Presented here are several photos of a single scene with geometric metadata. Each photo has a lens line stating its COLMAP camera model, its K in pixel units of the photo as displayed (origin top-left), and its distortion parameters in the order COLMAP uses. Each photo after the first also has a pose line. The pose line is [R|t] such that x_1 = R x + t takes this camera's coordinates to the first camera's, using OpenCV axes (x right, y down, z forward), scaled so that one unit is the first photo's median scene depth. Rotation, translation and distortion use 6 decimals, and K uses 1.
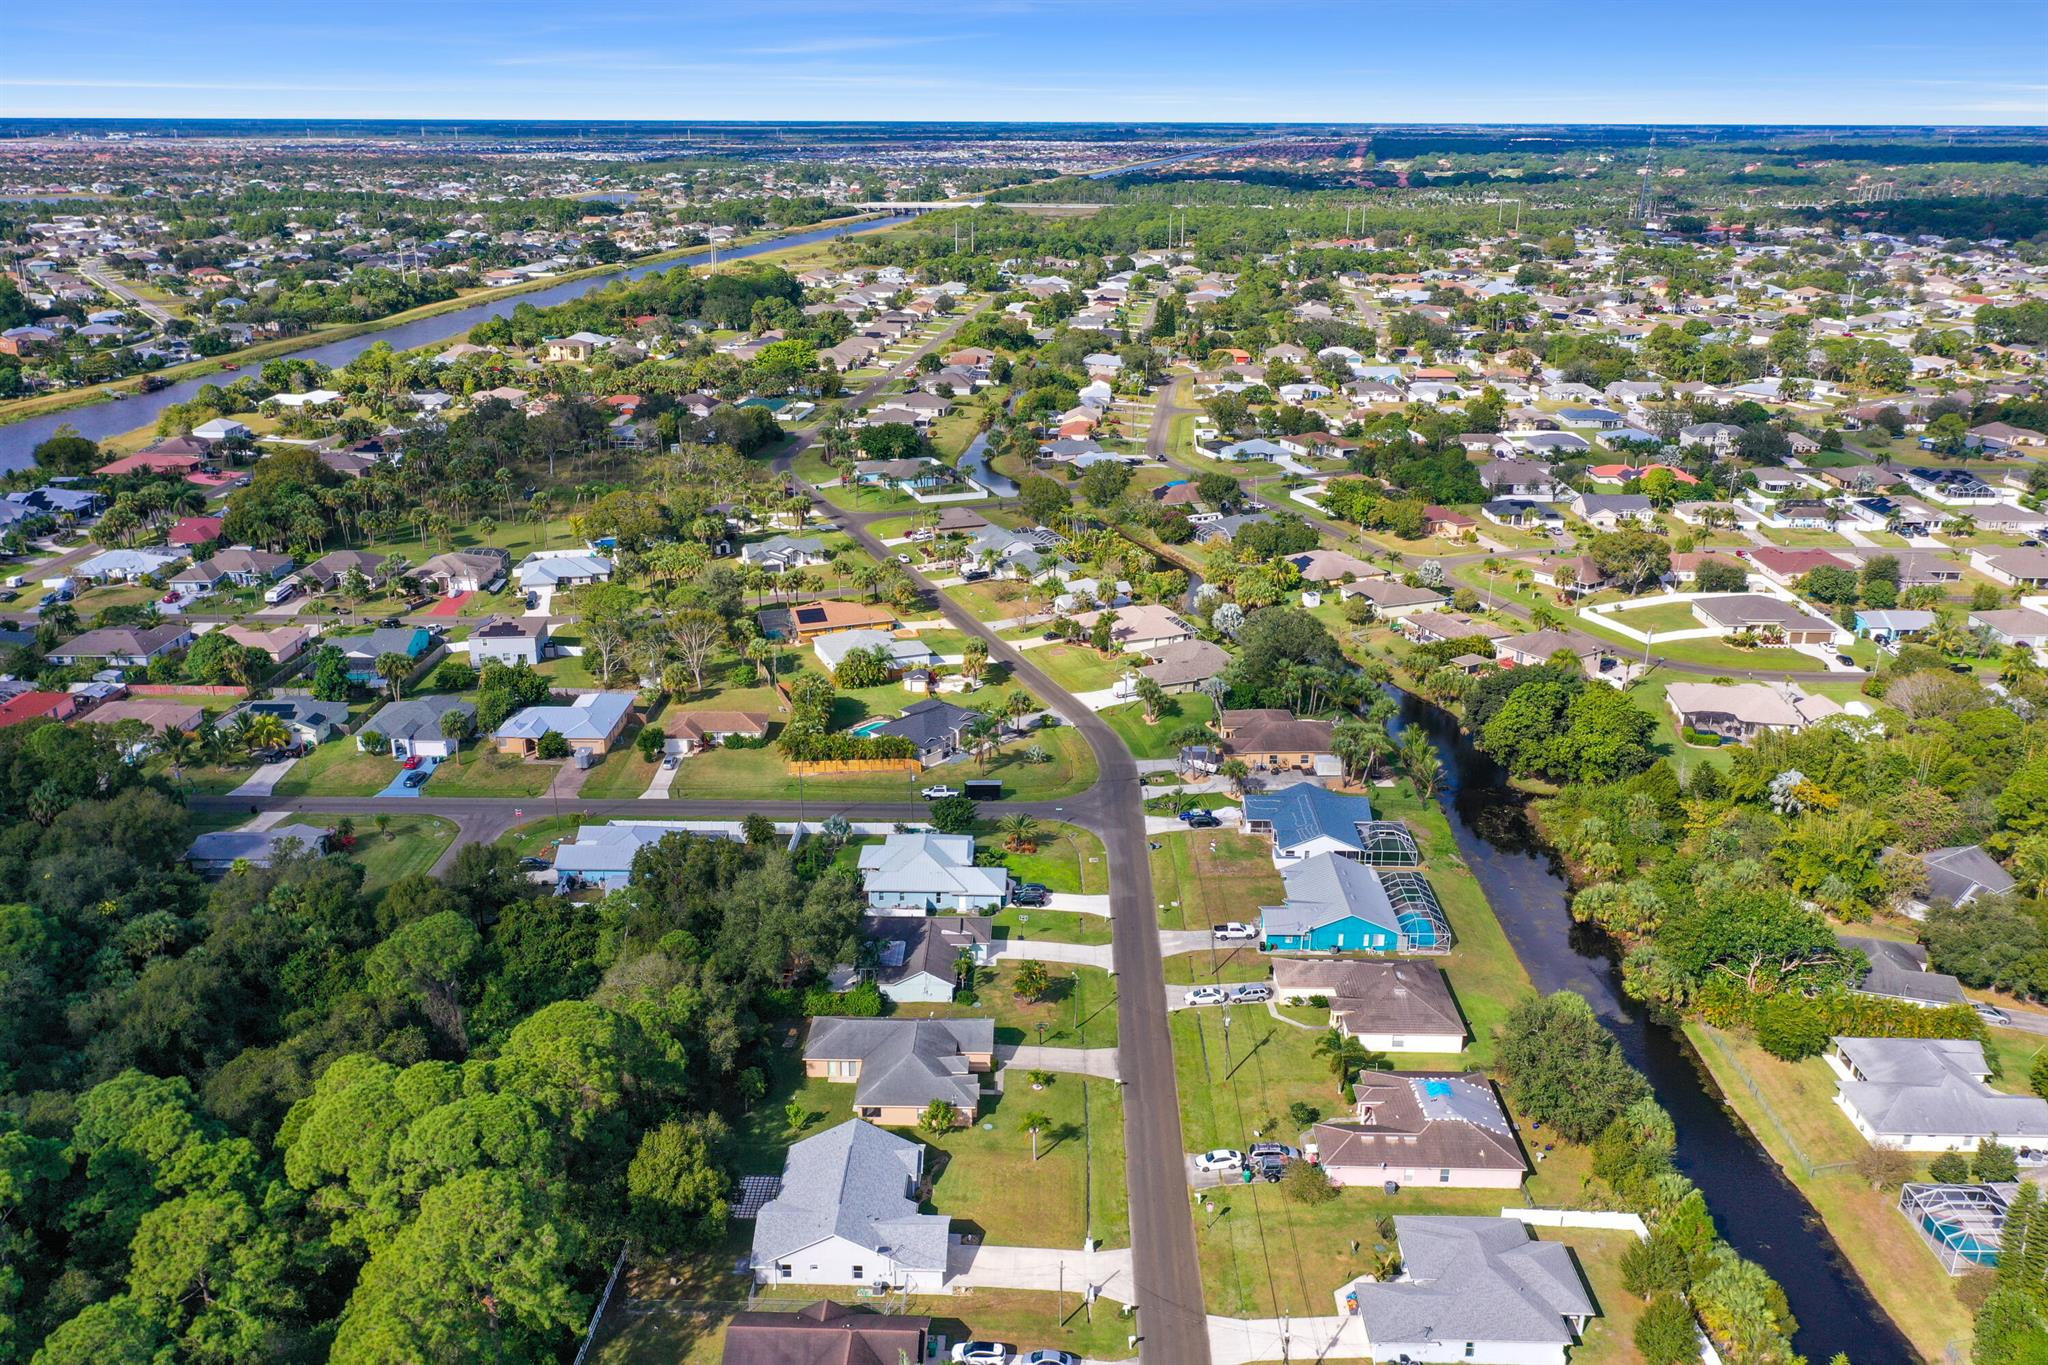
lens RADIAL K [[1617.7, 0, 1024.0], [0, 1617.7, 682.5], [0, 0, 1]] dist [0.000604, 0.000314]
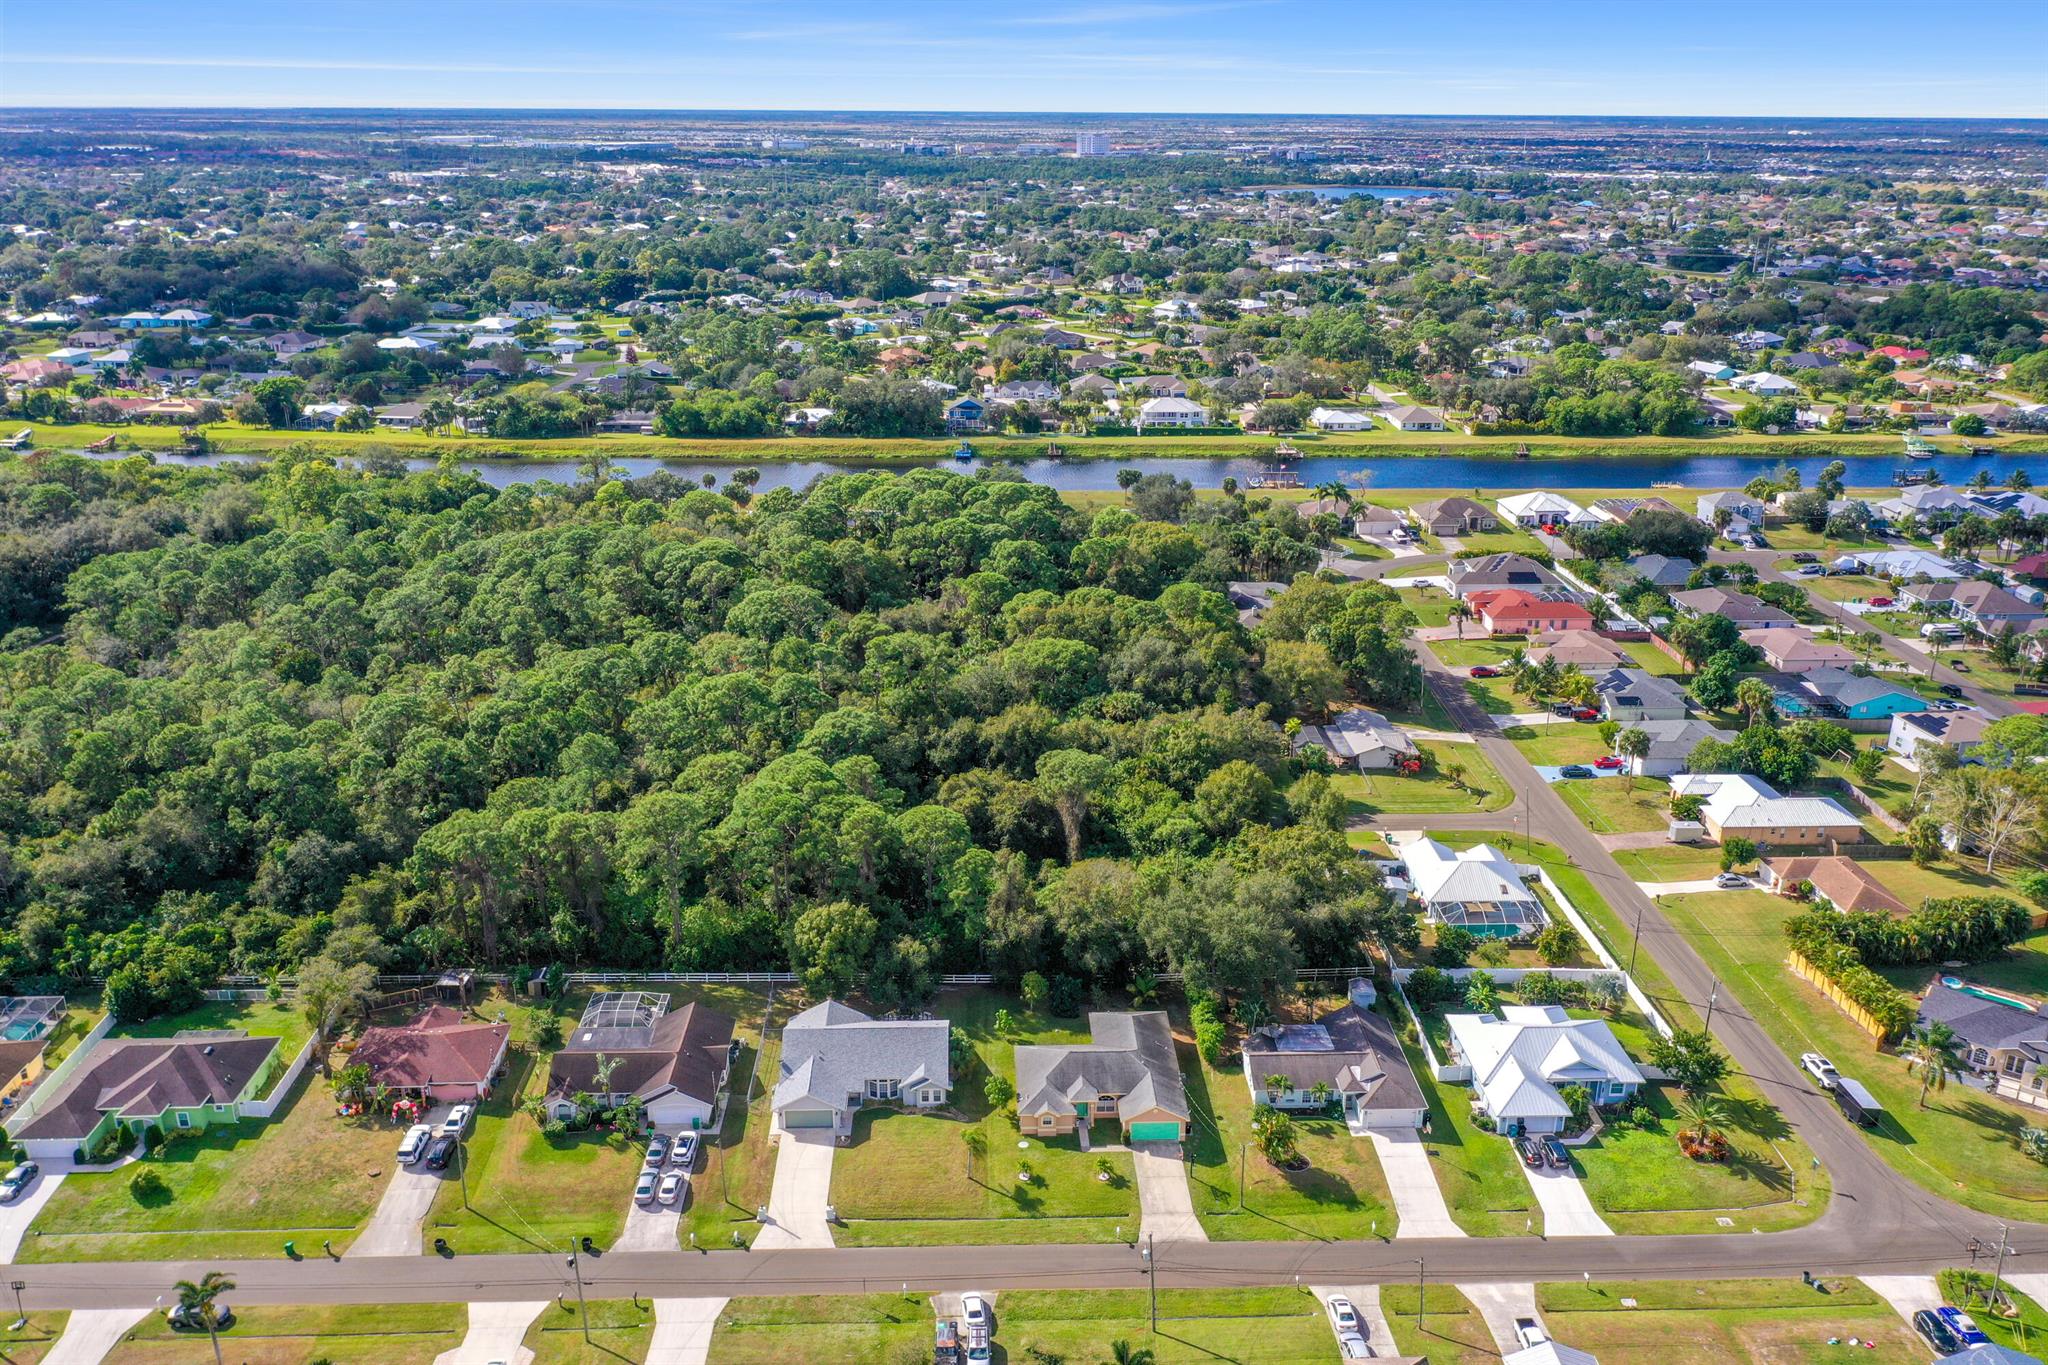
lens RADIAL K [[1617.7, 0, 1024.0], [0, 1617.7, 682.5], [0, 0, 1]] dist [0.000604, 0.000314]
pose [[0.048531, 0.329585, -0.942878, 0.769387], [-0.336600, 0.894169, 0.295234, -0.248428], [0.940396, 0.303044, 0.154333, 0.740384]]
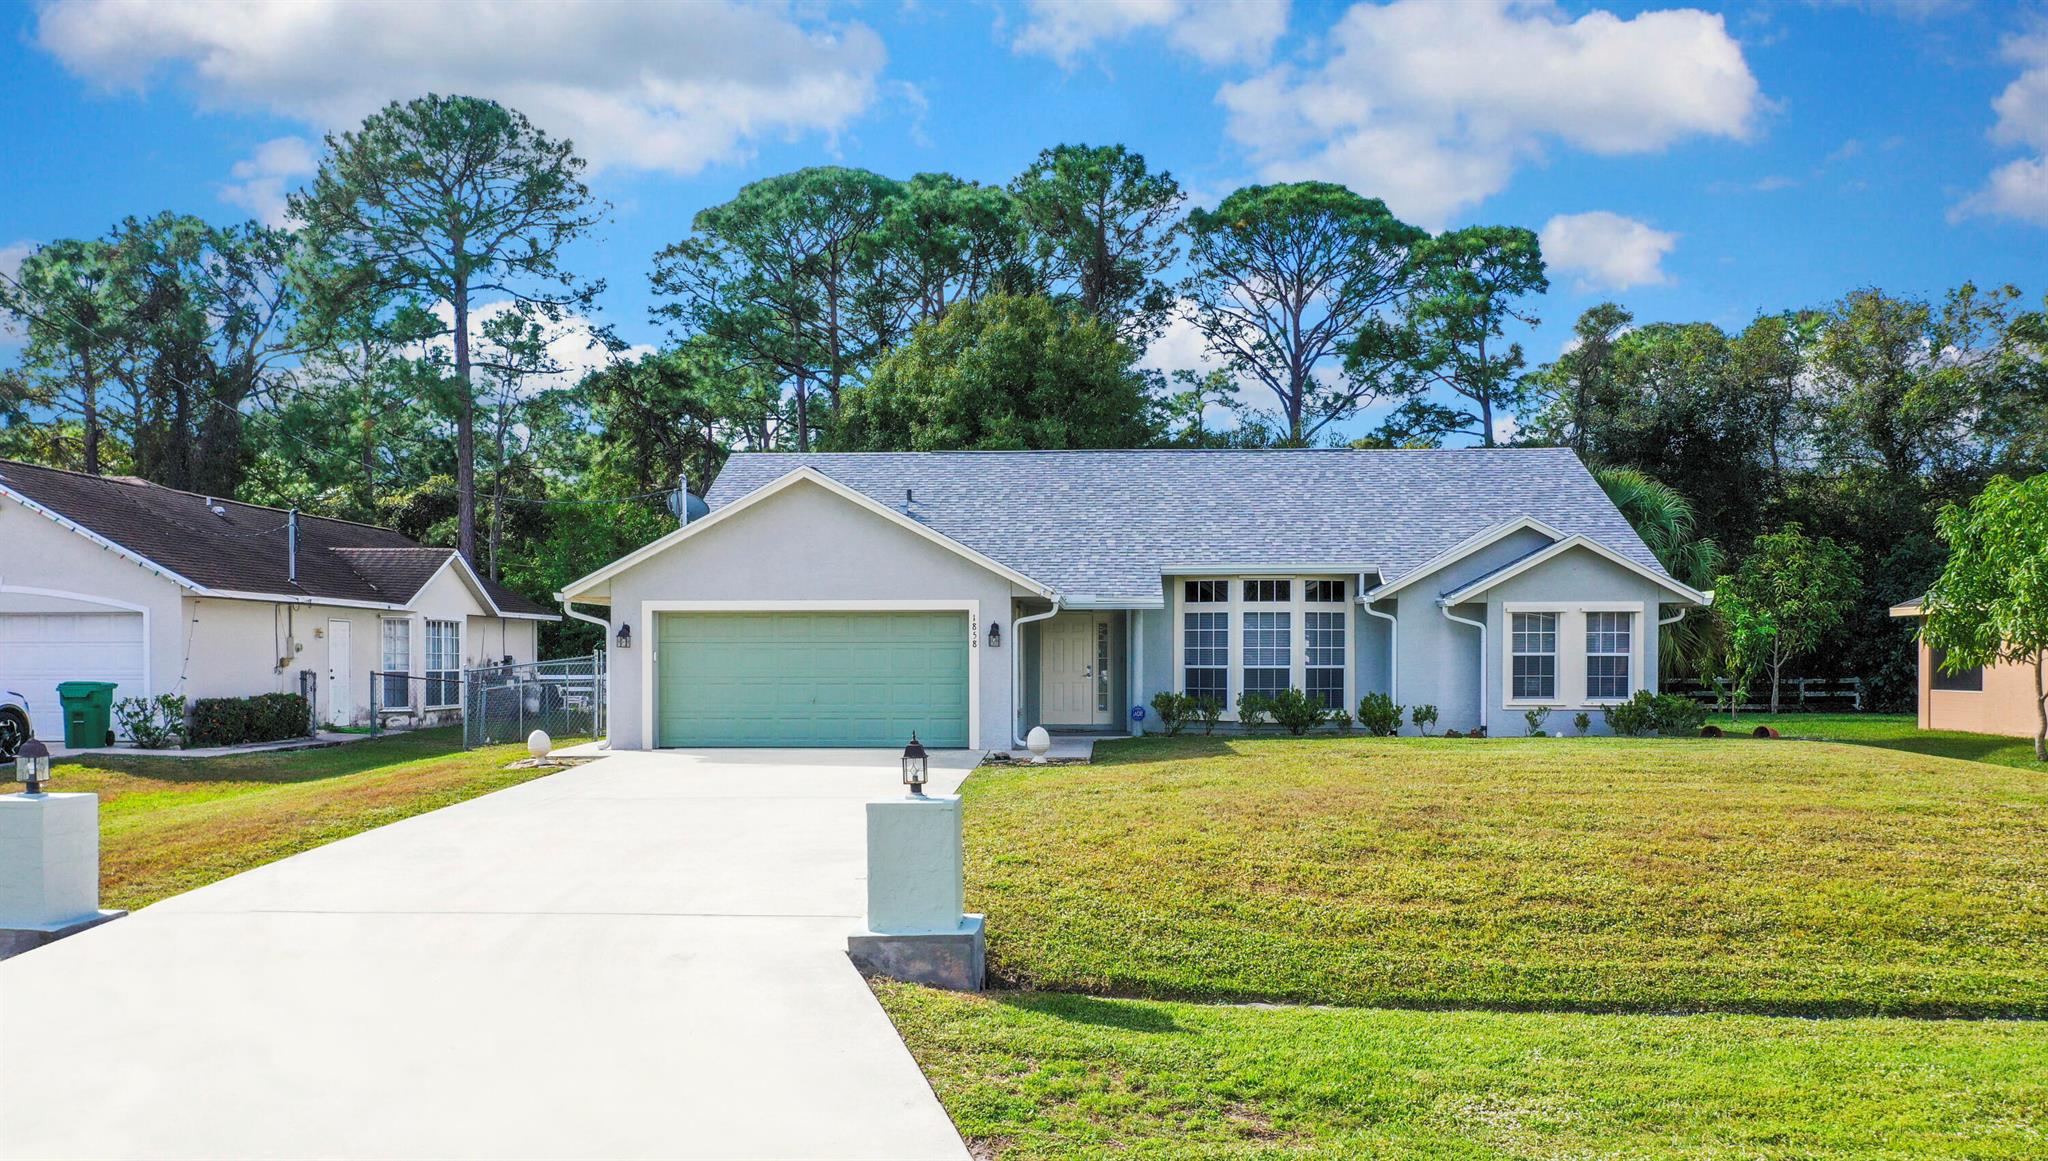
lens RADIAL K [[1618.0, 0, 1023.5], [0, 1618.0, 689.8], [0, 0, 1]] dist [0.004508, 0.002872]
pose [[-0.033166, 0.012334, -0.999374, 0.099399], [-0.332997, 0.942655, 0.022685, 0.290671], [0.942344, 0.333541, -0.027157, 0.866738]]
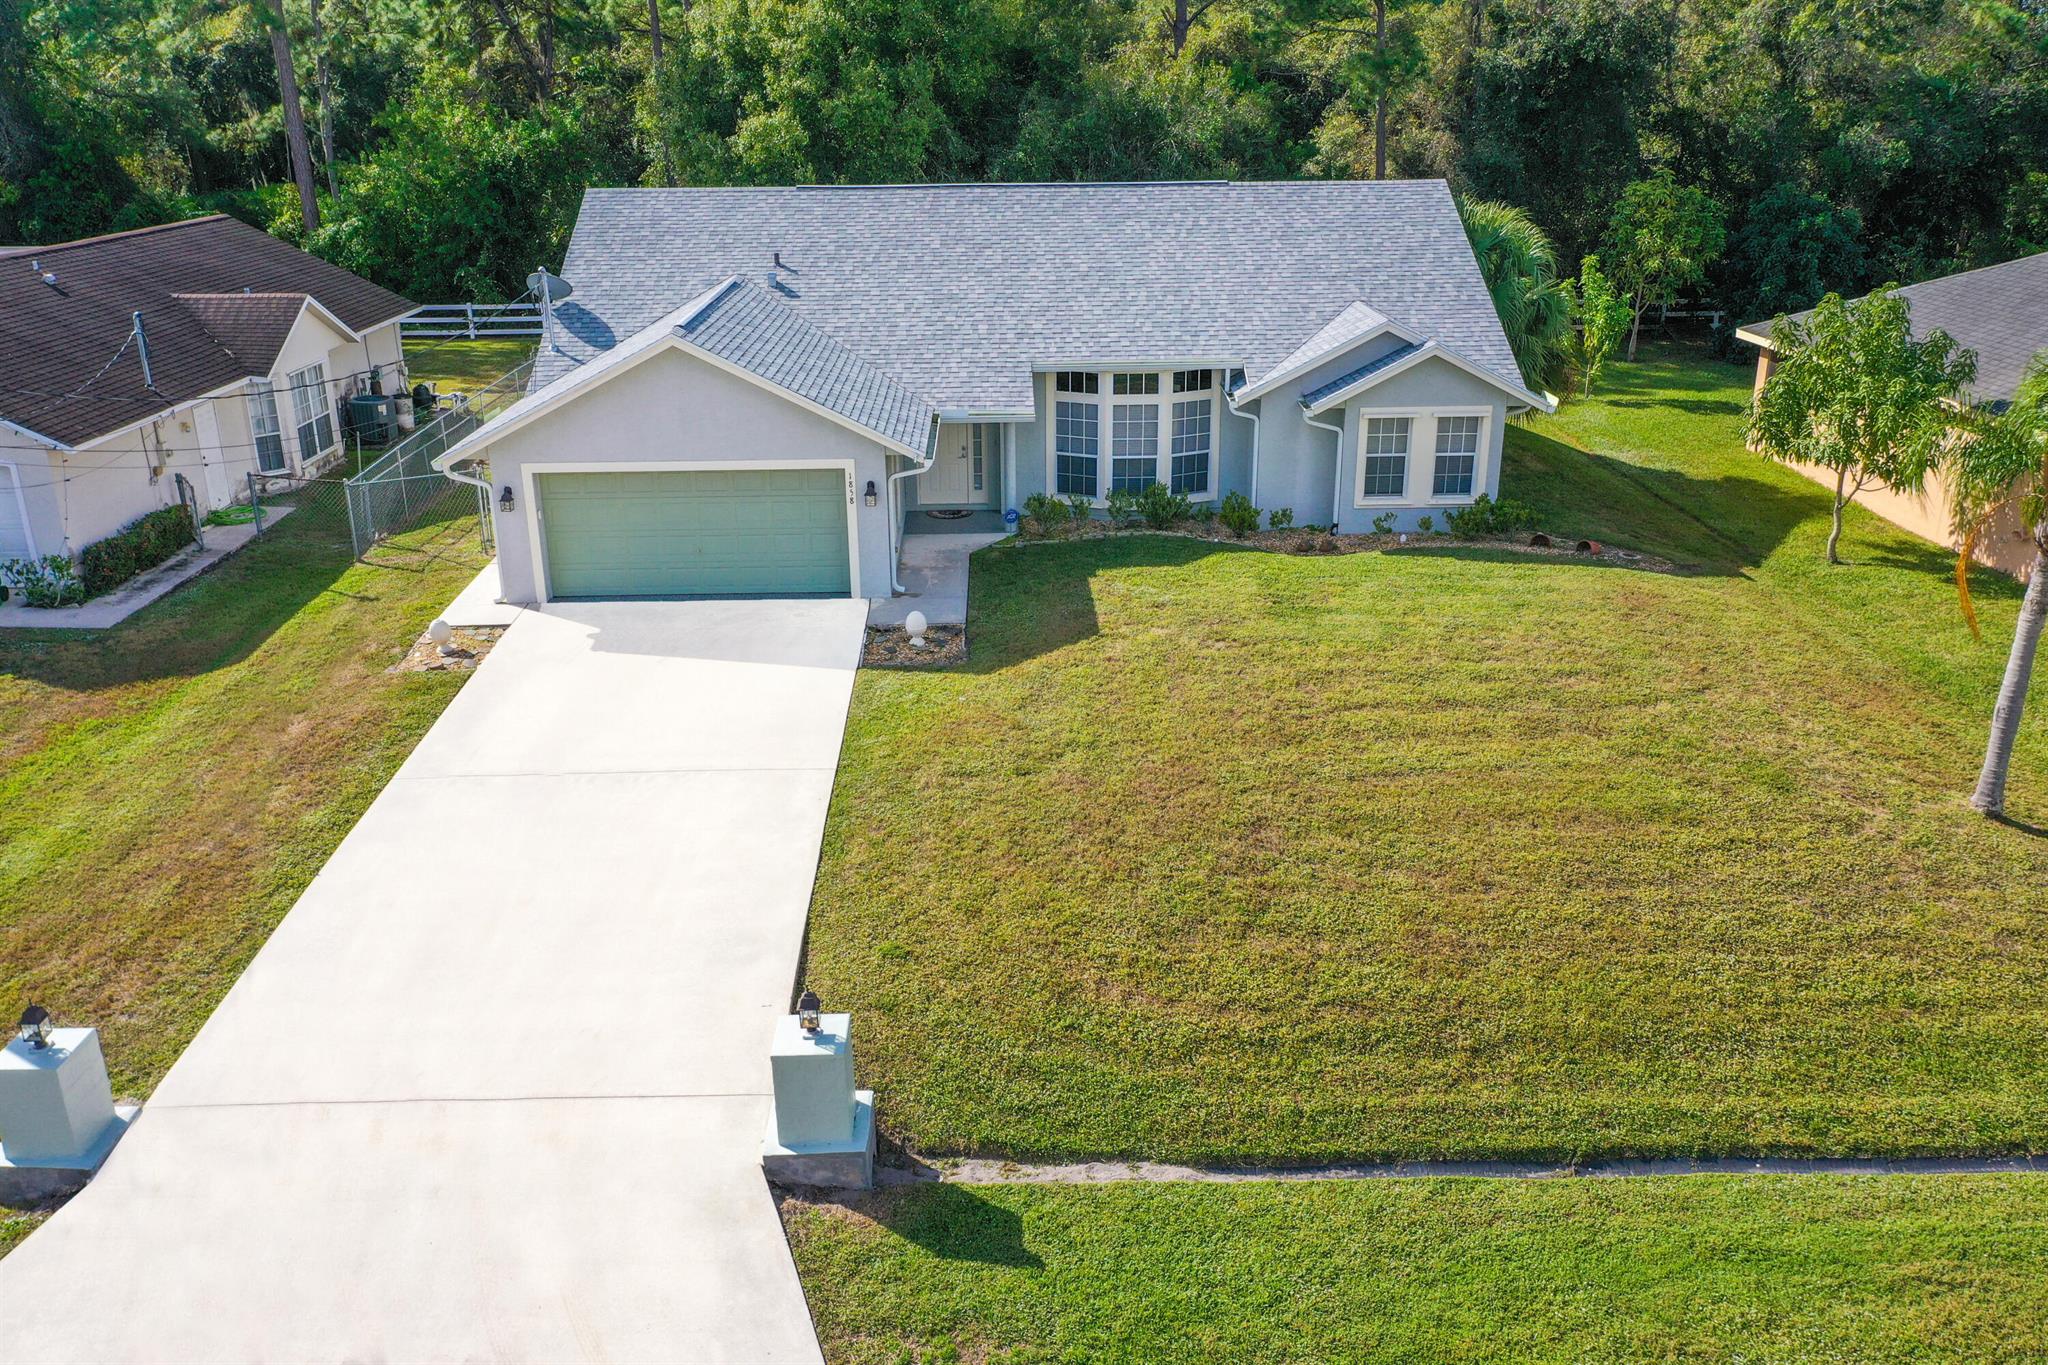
lens RADIAL K [[1617.7, 0, 1024.0], [0, 1617.7, 682.5], [0, 0, 1]] dist [0.000604, 0.000314]
pose [[0.037616, 0.345837, -0.937540, 0.101972], [-0.324144, 0.891697, 0.315922, 0.255120], [0.945260, 0.292014, 0.145643, 0.855848]]
